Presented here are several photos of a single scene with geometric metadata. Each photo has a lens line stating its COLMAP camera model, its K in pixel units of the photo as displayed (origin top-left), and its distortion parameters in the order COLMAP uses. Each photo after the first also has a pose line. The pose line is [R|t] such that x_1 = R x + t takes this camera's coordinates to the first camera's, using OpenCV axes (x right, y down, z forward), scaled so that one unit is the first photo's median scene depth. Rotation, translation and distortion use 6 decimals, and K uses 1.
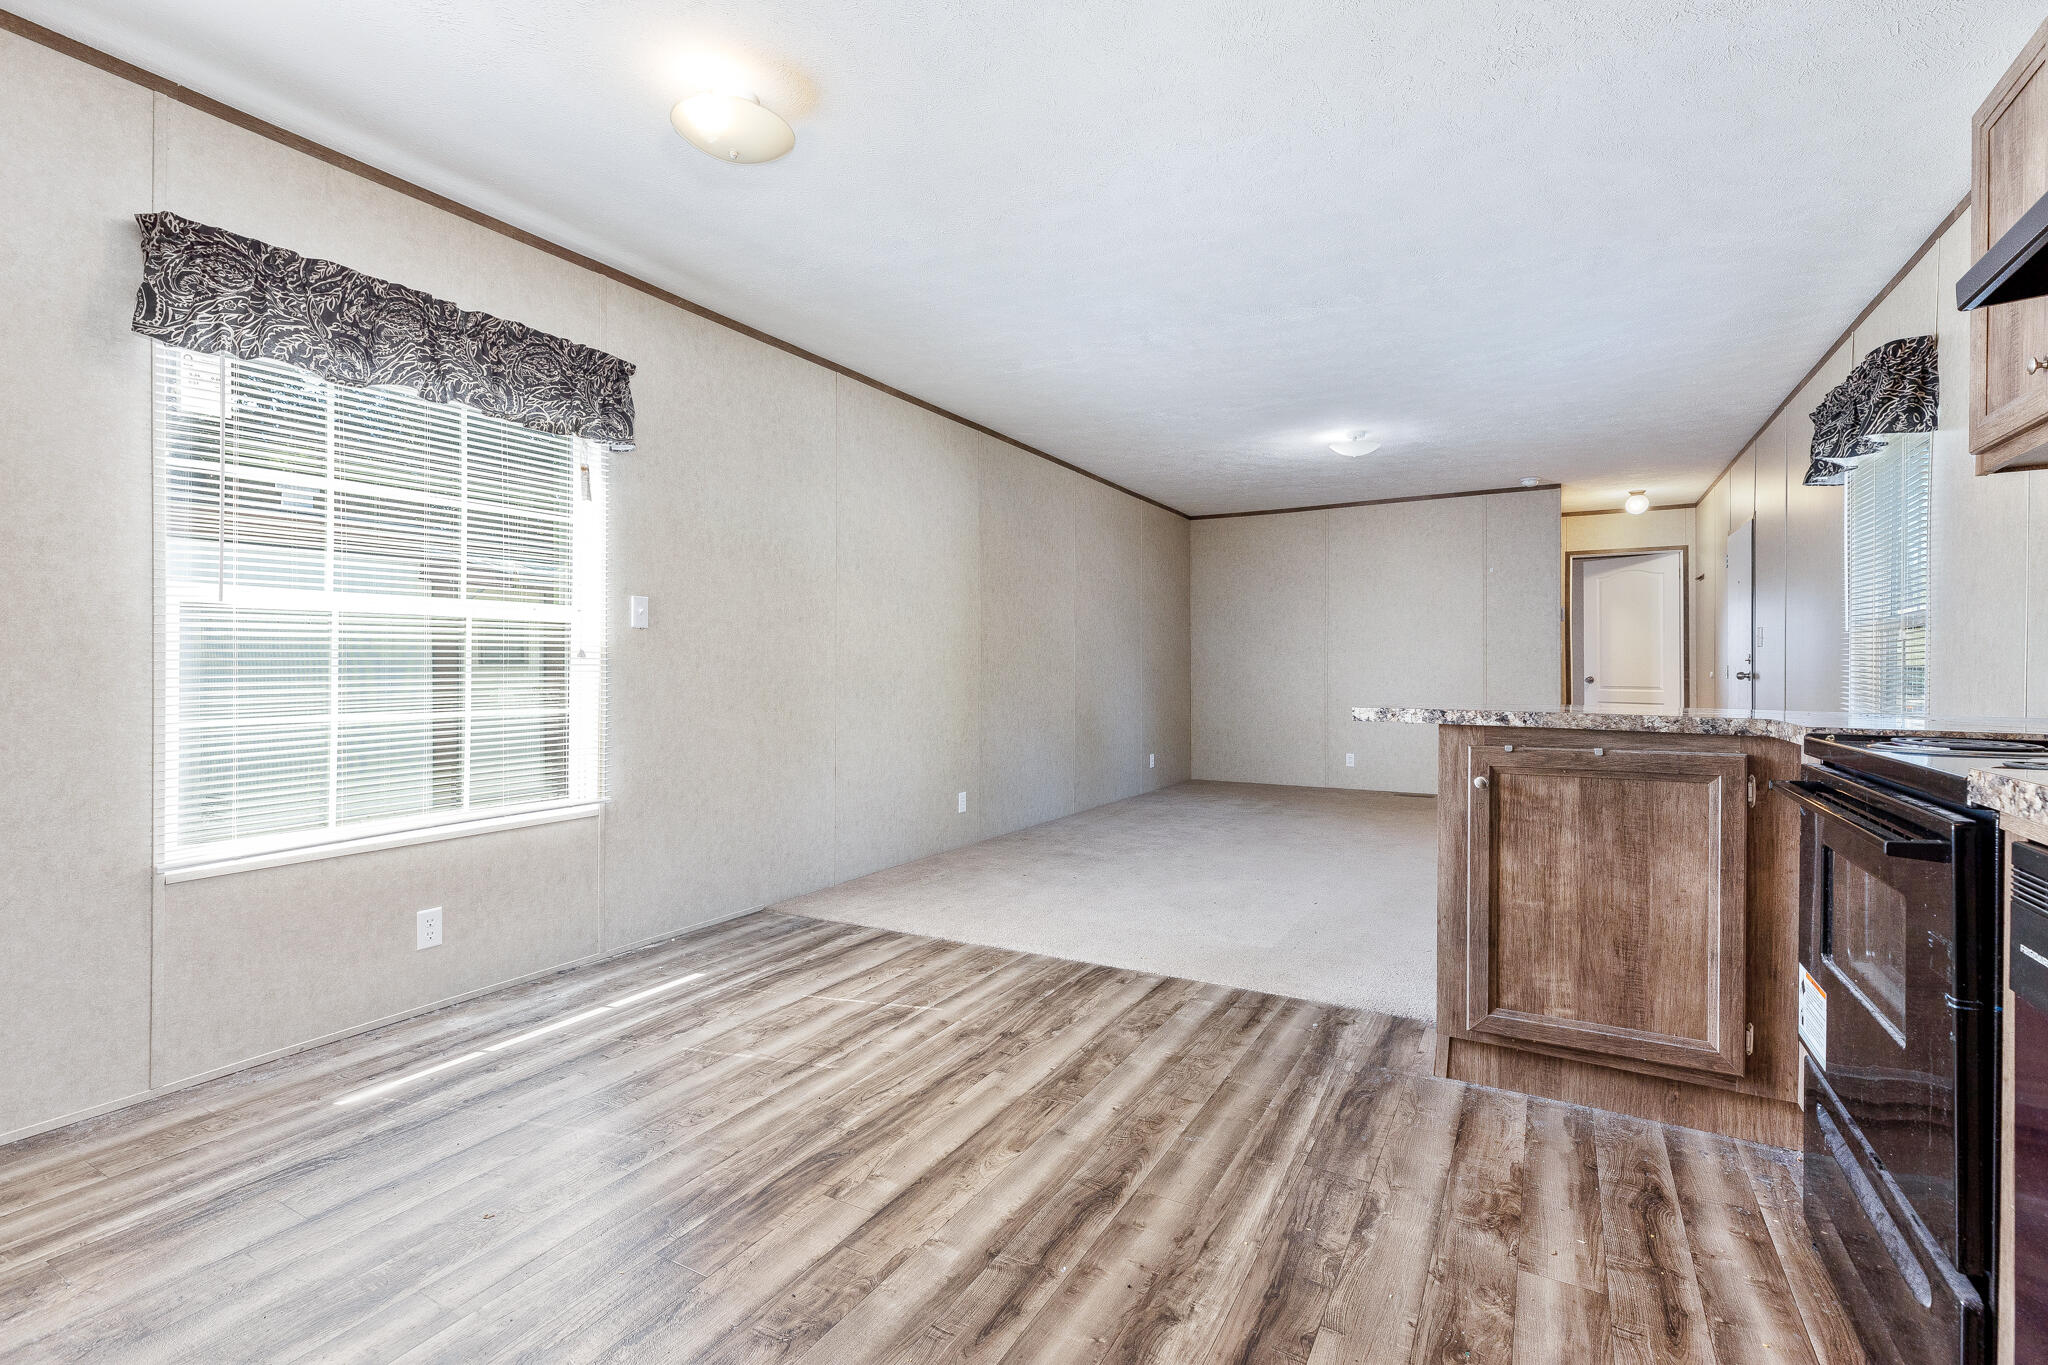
lens RADIAL K [[919.3, 0, 1032.5], [0, 919.3, 664.0], [0, 0, 1]] dist [0.001264, 0.000024]
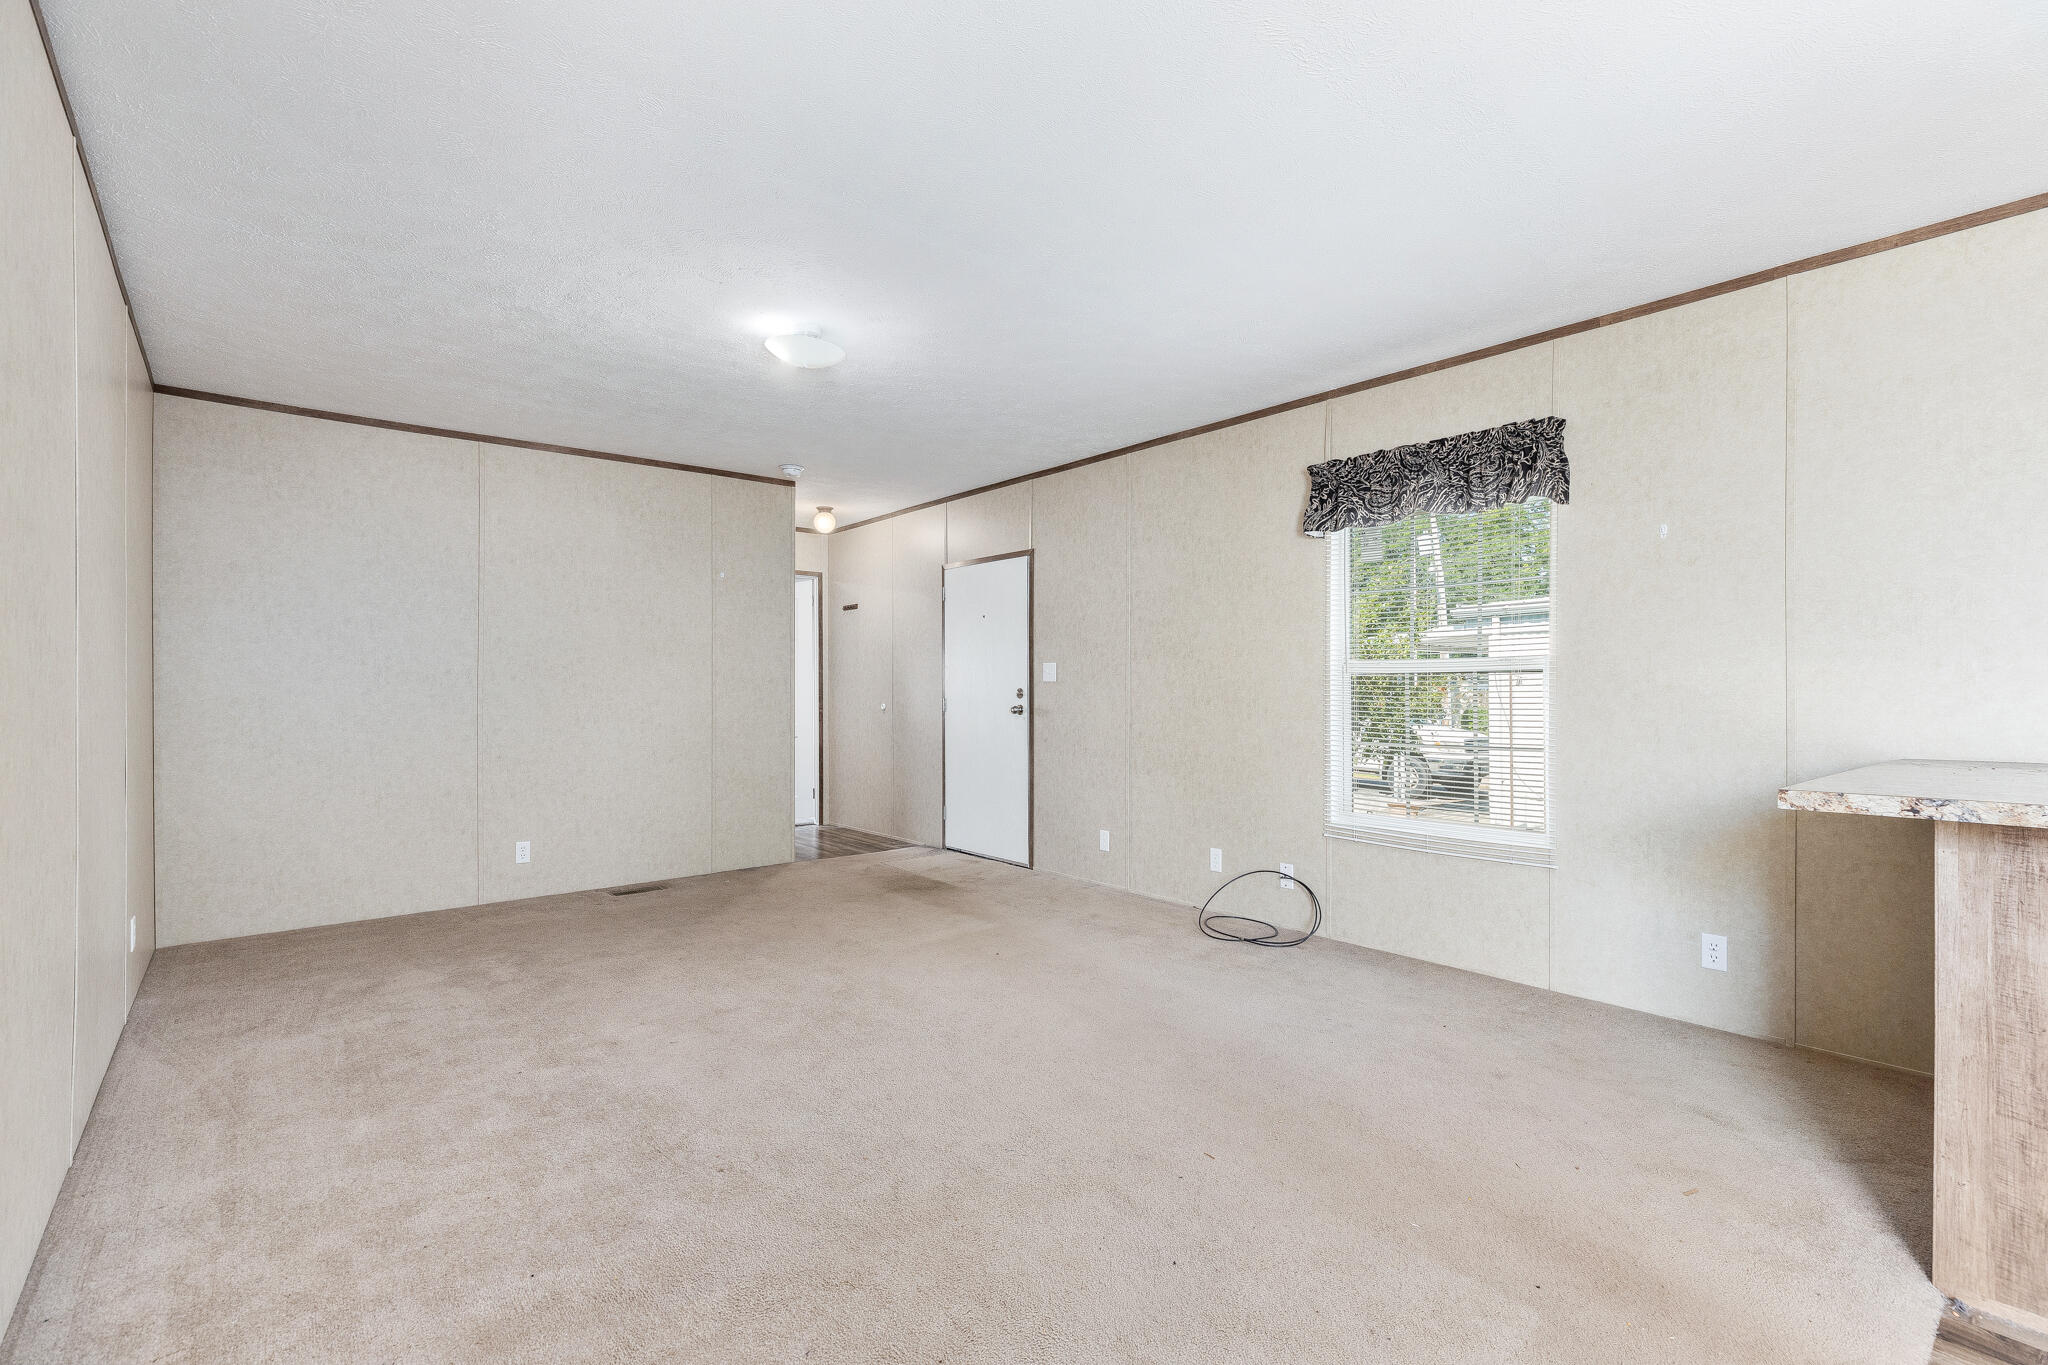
lens RADIAL K [[919.8, 0, 1024.0], [0, 919.8, 682.5], [0, 0, 1]] dist [-0.000171, -0.000058]
pose [[0.356794, 0.005825, 0.934165, -0.451280], [-0.004162, 0.999981, -0.004645, -0.032465], [-0.934174, -0.002231, 0.356812, 1.672867]]
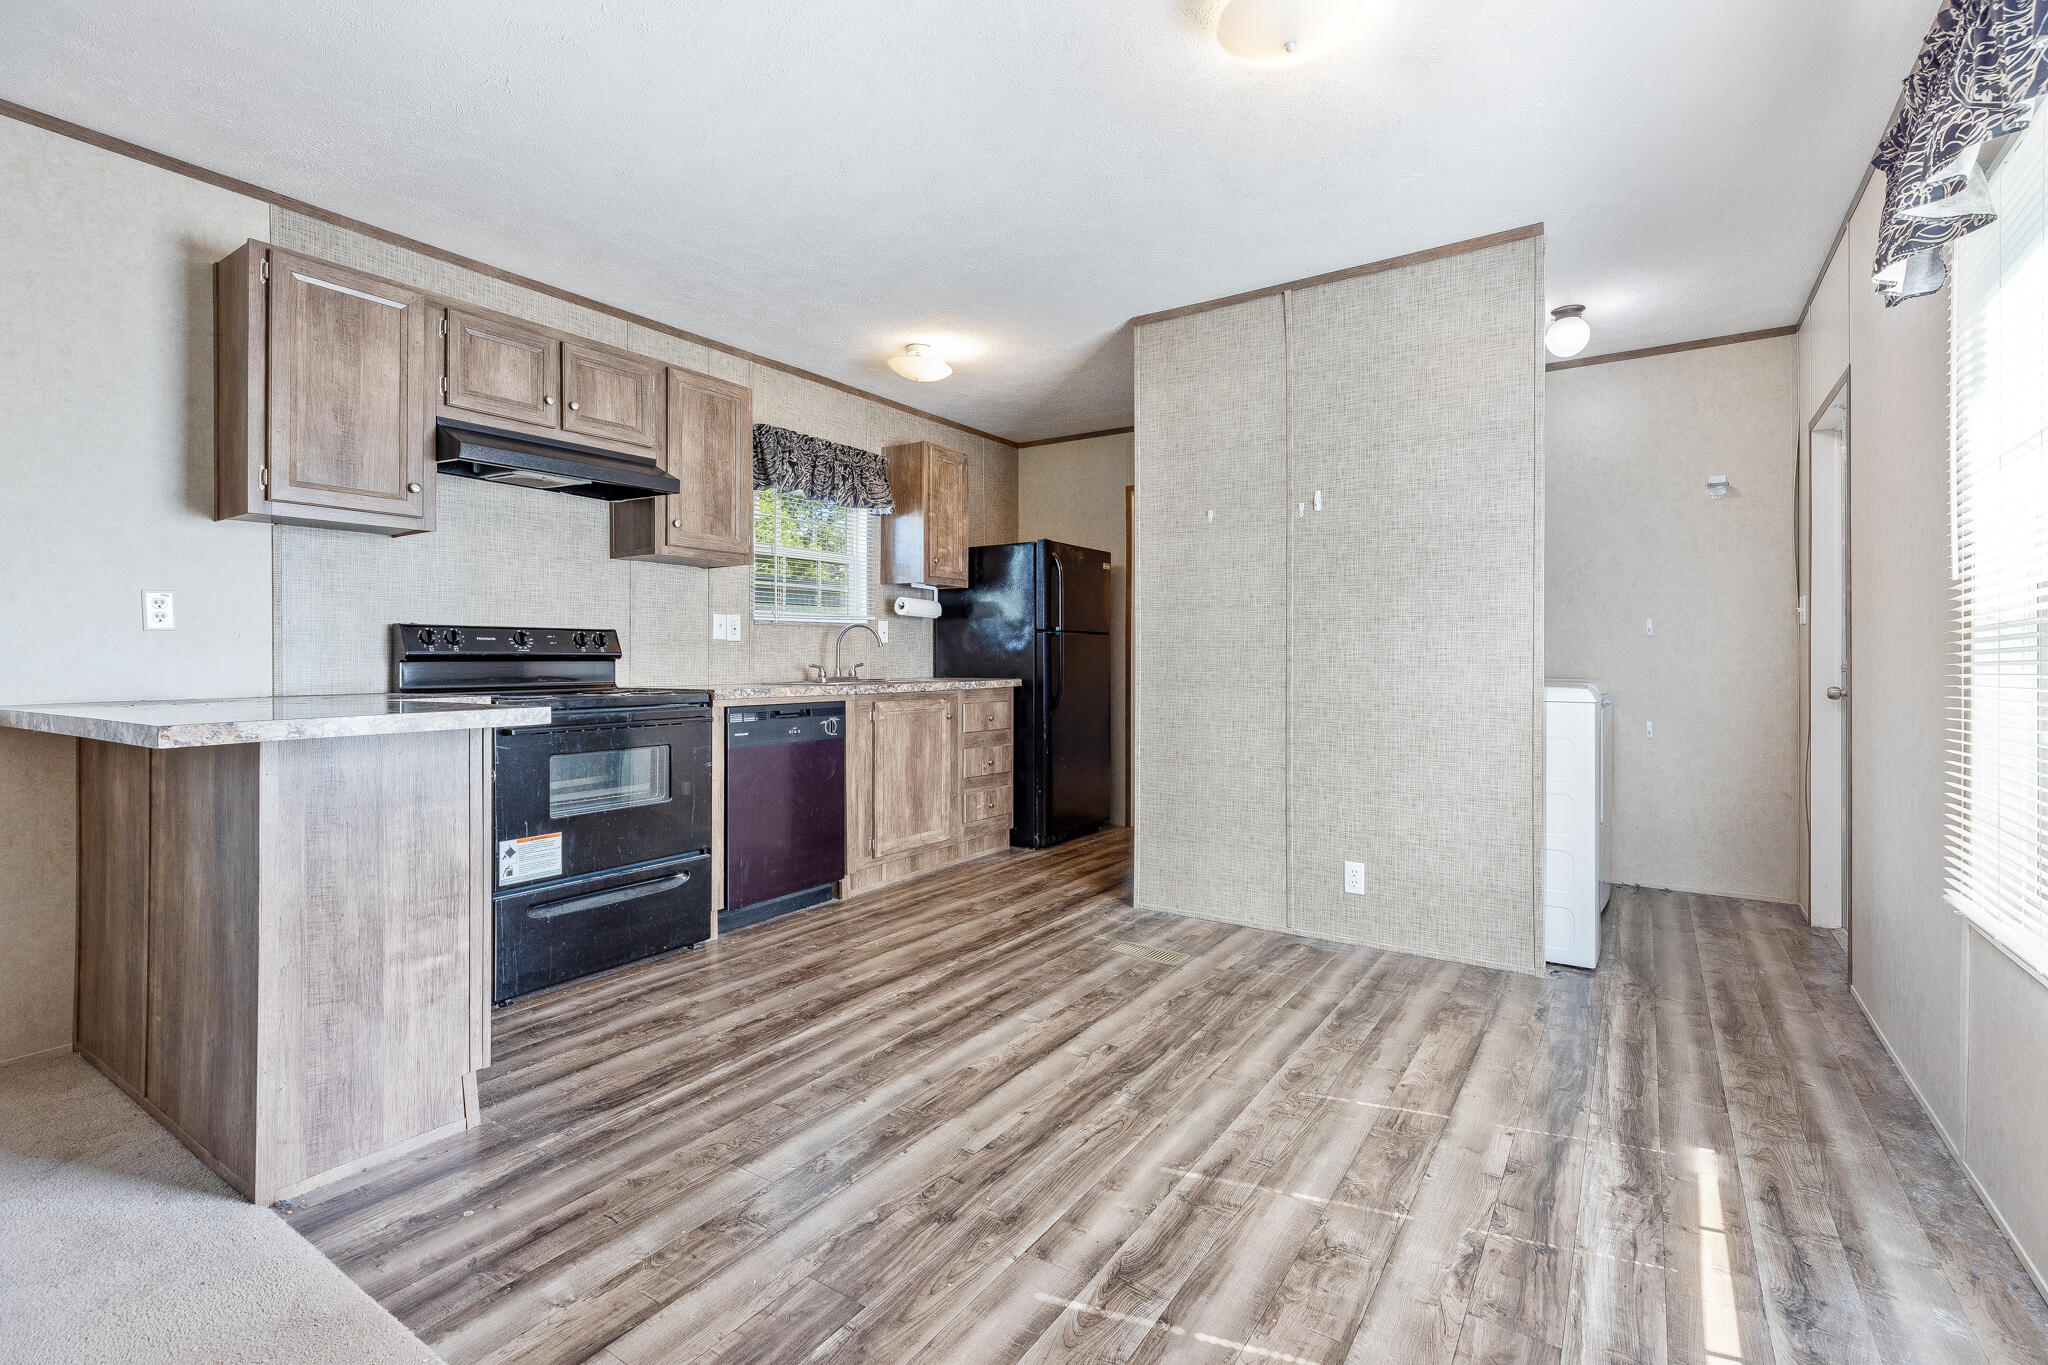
lens RADIAL K [[922.9, 0, 1027.3], [0, 922.9, 653.9], [0, 0, 1]] dist [0.001932, 0.000197]
pose [[-0.997247, -0.002193, 0.074118, -0.160155], [-0.002798, 0.999964, -0.008051, 0.004247], [-0.074097, -0.008236, -0.997217, 1.976223]]
